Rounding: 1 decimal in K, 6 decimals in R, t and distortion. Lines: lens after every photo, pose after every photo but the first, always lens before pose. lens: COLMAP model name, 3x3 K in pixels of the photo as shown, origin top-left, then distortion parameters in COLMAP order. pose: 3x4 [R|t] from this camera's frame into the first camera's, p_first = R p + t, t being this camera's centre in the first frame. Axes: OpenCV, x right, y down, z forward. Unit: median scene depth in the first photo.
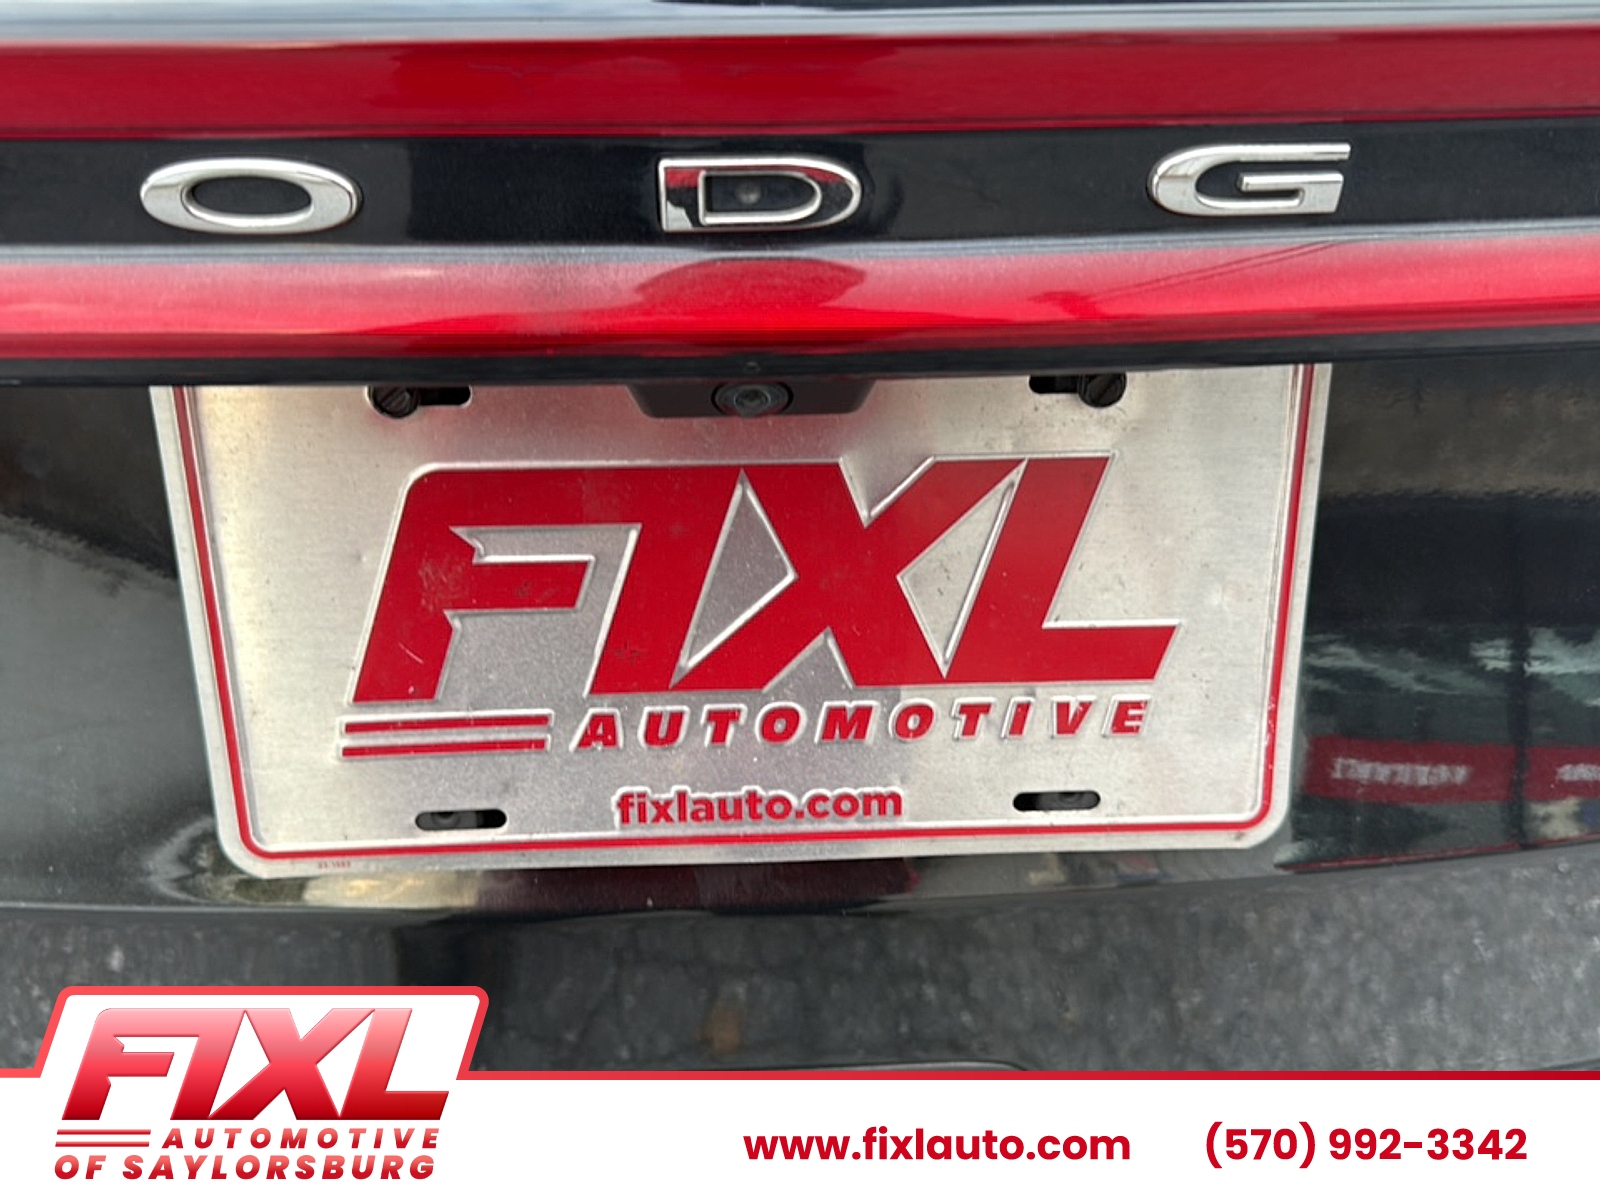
lens RADIAL K [[1494.9, 0, 800.0], [0, 1494.9, 600.0], [0, 0, 1]] dist [0.165987, -0.336650]
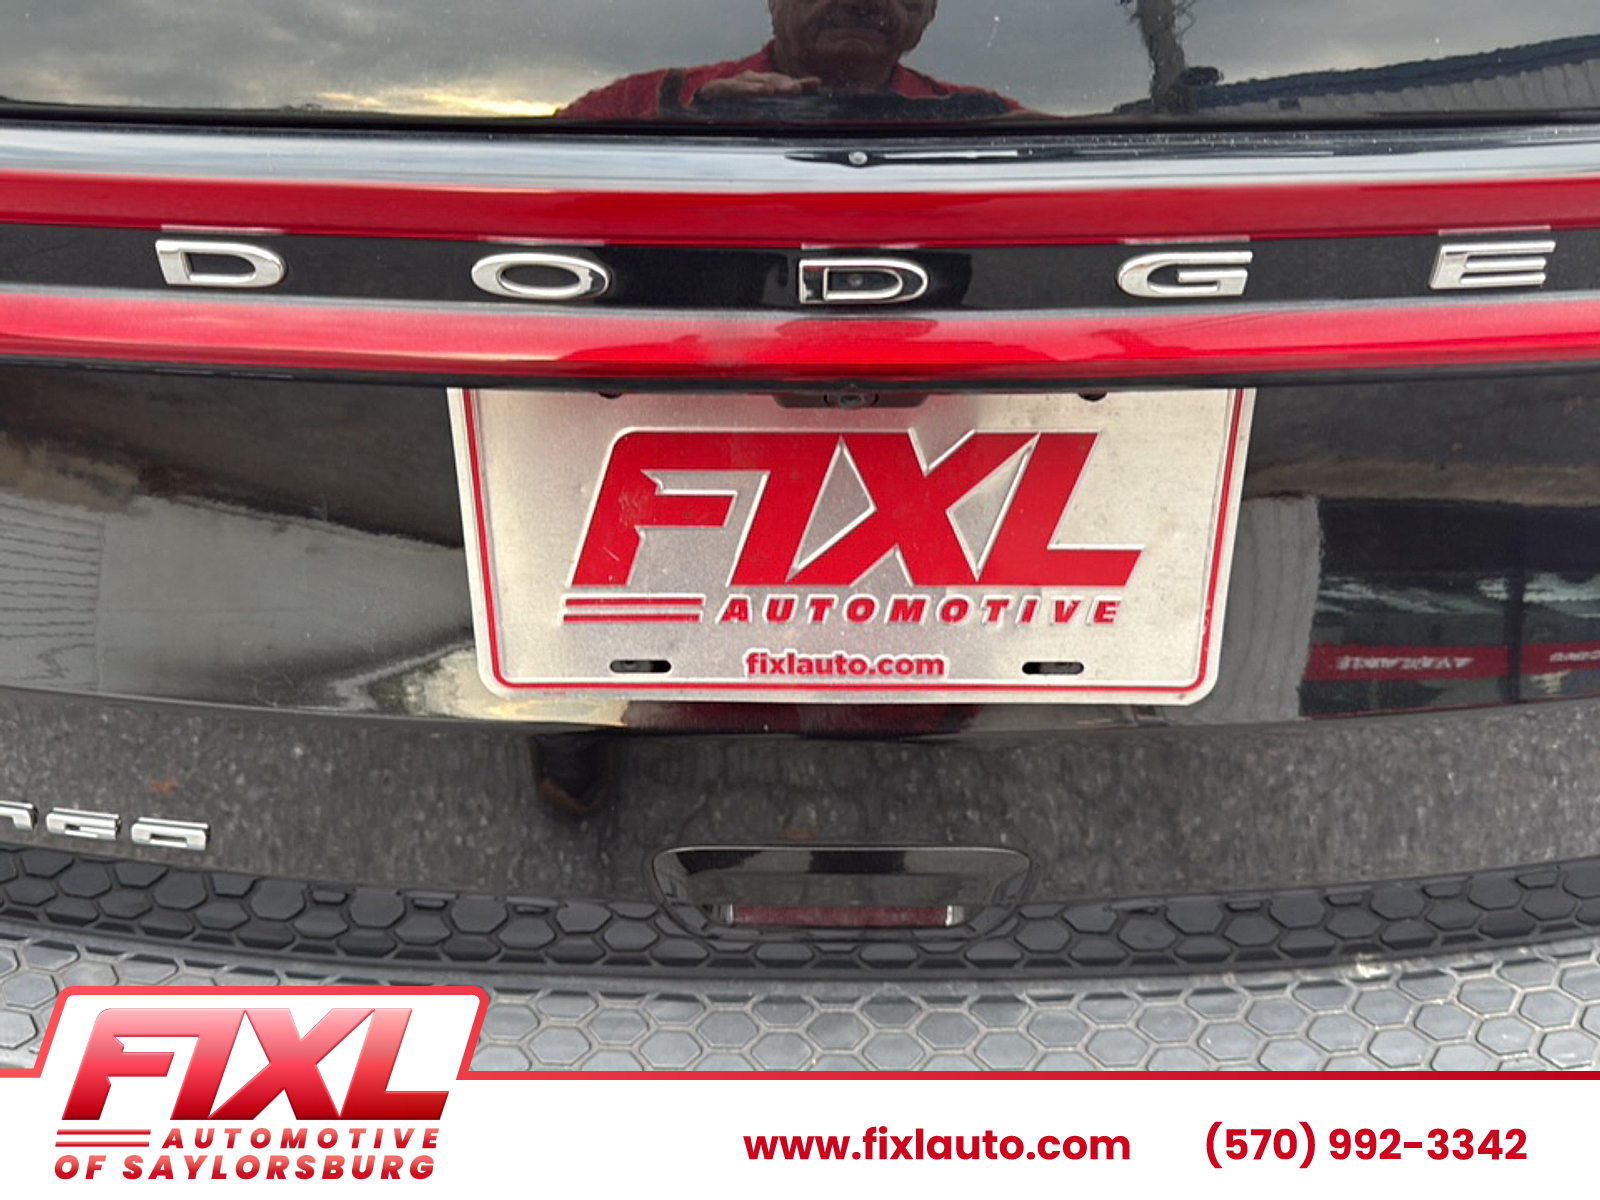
lens RADIAL K [[1494.9, 0, 800.0], [0, 1494.9, 600.0], [0, 0, 1]] dist [0.165987, -0.336650]
pose [[0.998534, 0.032599, -0.043205, -0.009881], [-0.027910, 0.994081, 0.104995, -0.075580], [0.046372, -0.103635, 0.993534, -0.430221]]
